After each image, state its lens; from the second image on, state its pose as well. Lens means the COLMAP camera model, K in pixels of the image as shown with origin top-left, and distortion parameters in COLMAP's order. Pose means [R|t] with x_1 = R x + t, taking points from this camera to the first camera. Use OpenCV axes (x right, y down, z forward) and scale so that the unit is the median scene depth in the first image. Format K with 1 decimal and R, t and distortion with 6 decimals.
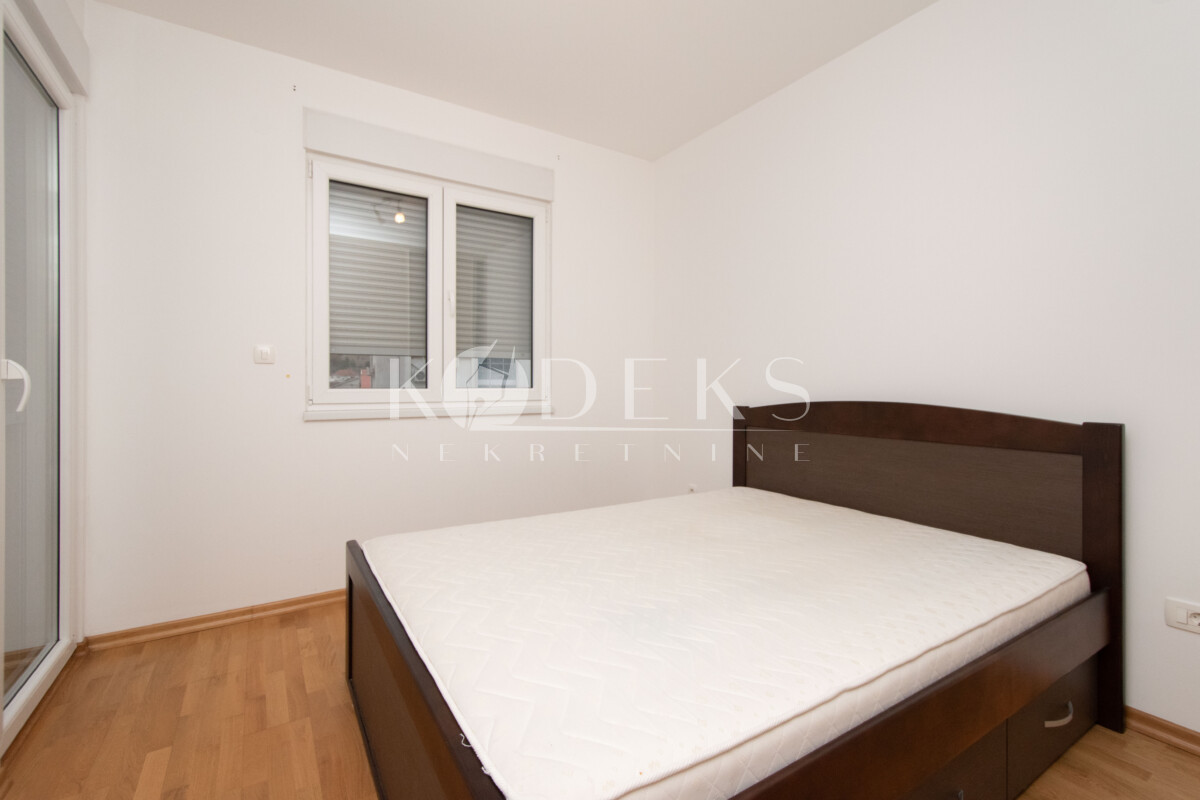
lens RADIAL K [[538.6, 0, 603.2], [0, 538.6, 393.8], [0, 0, 1]] dist [0.003880, 0.000374]
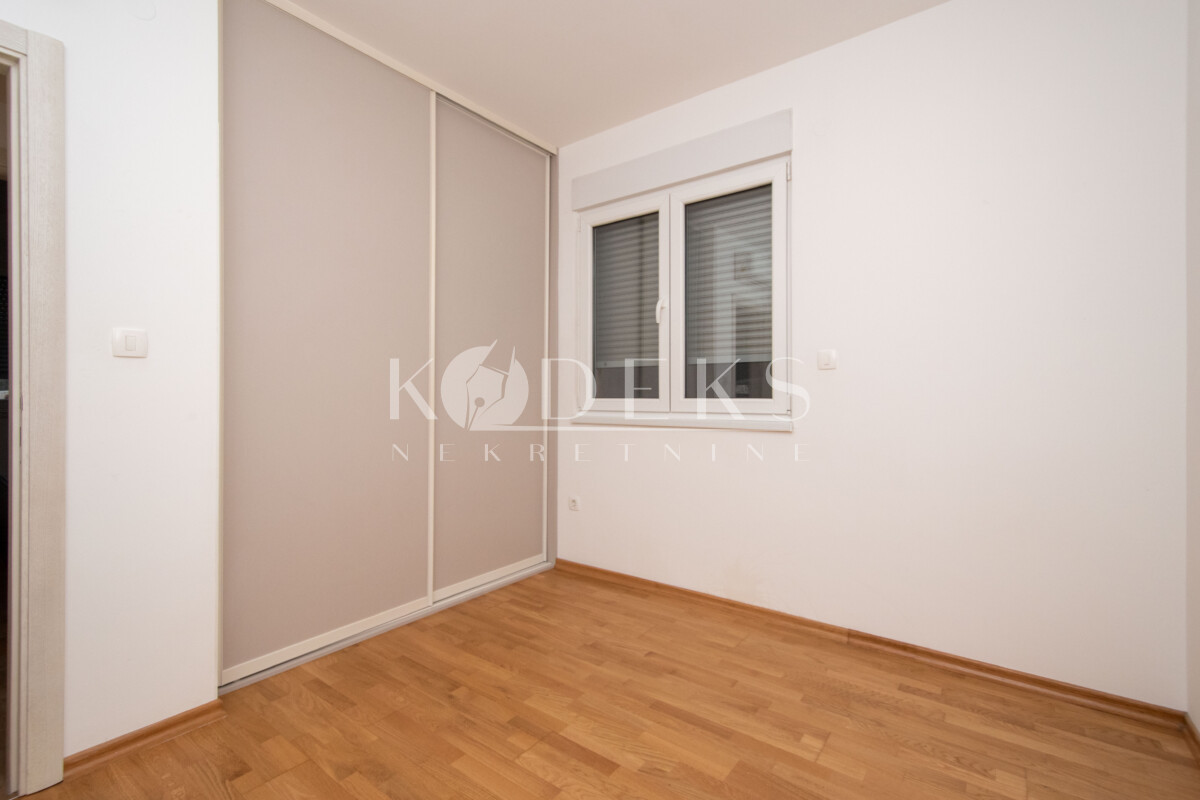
lens RADIAL K [[538.6, 0, 601.9], [0, 538.6, 408.4], [0, 0, 1]] dist [0.003880, 0.000374]
pose [[0.346843, 0.003897, -0.937915, 0.592642], [-0.007844, 0.999968, 0.001254, 0.009223], [0.937890, 0.006922, 0.346863, 0.547265]]
